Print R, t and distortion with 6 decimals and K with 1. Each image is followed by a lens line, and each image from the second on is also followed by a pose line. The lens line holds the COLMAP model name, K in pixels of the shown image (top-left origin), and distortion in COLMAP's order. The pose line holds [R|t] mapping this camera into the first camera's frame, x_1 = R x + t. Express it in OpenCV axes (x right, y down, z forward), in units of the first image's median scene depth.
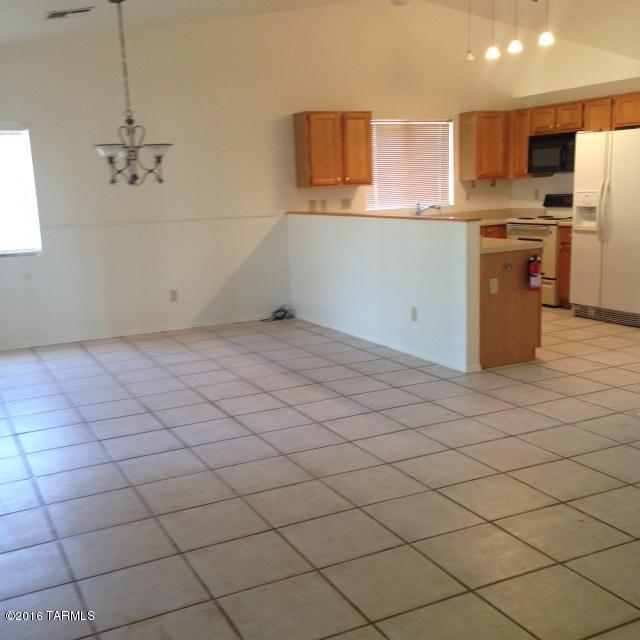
lens RADIAL K [[782.3, 0, 320.0], [0, 782.3, 320.0], [0, 0, 1]] dist [0.104903, 0.006475]
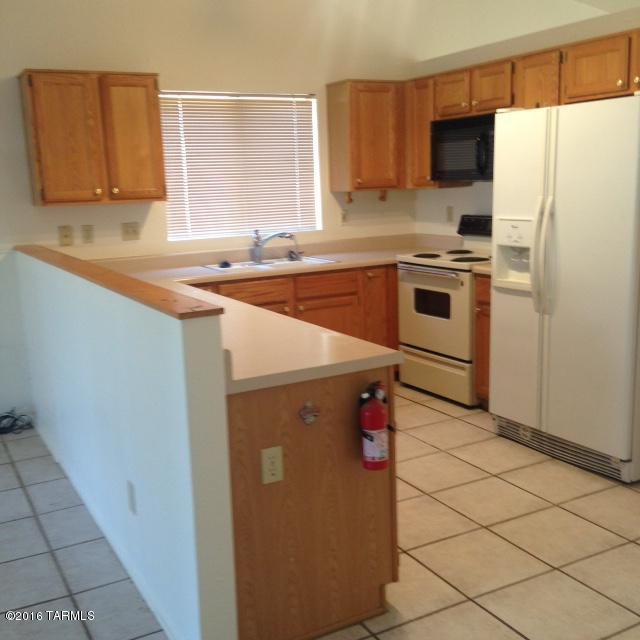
lens RADIAL K [[774.2, 0, 321.5], [0, 774.2, 333.2], [0, 0, 1]] dist [0.005774, 0.283128]
pose [[0.999394, -0.008553, 0.033738, 0.166409], [0.007840, 0.999744, 0.021237, -0.085852], [-0.033911, -0.020960, 0.999205, 0.422330]]
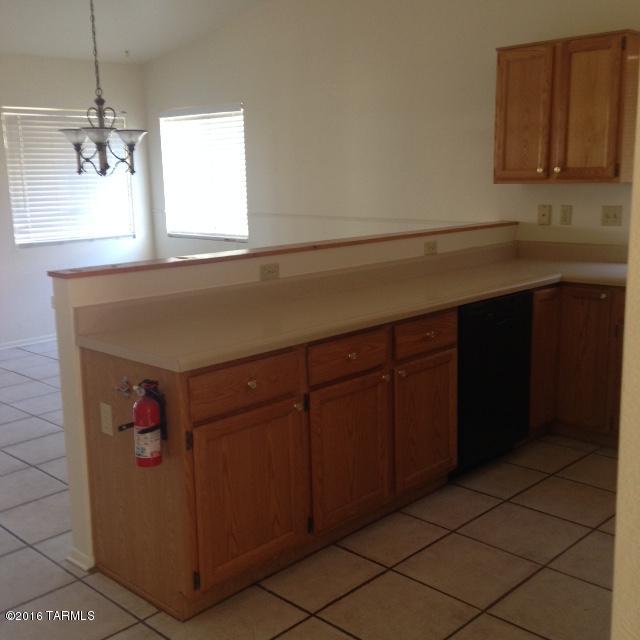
lens RADIAL K [[782.3, 0, 320.0], [0, 782.3, 320.0], [0, 0, 1]] dist [0.104903, 0.006475]
pose [[0.333561, 0.211202, -0.918766, 0.495928], [-0.160915, 0.973035, 0.165256, -0.144413], [0.928894, 0.092721, 0.358552, 0.670662]]
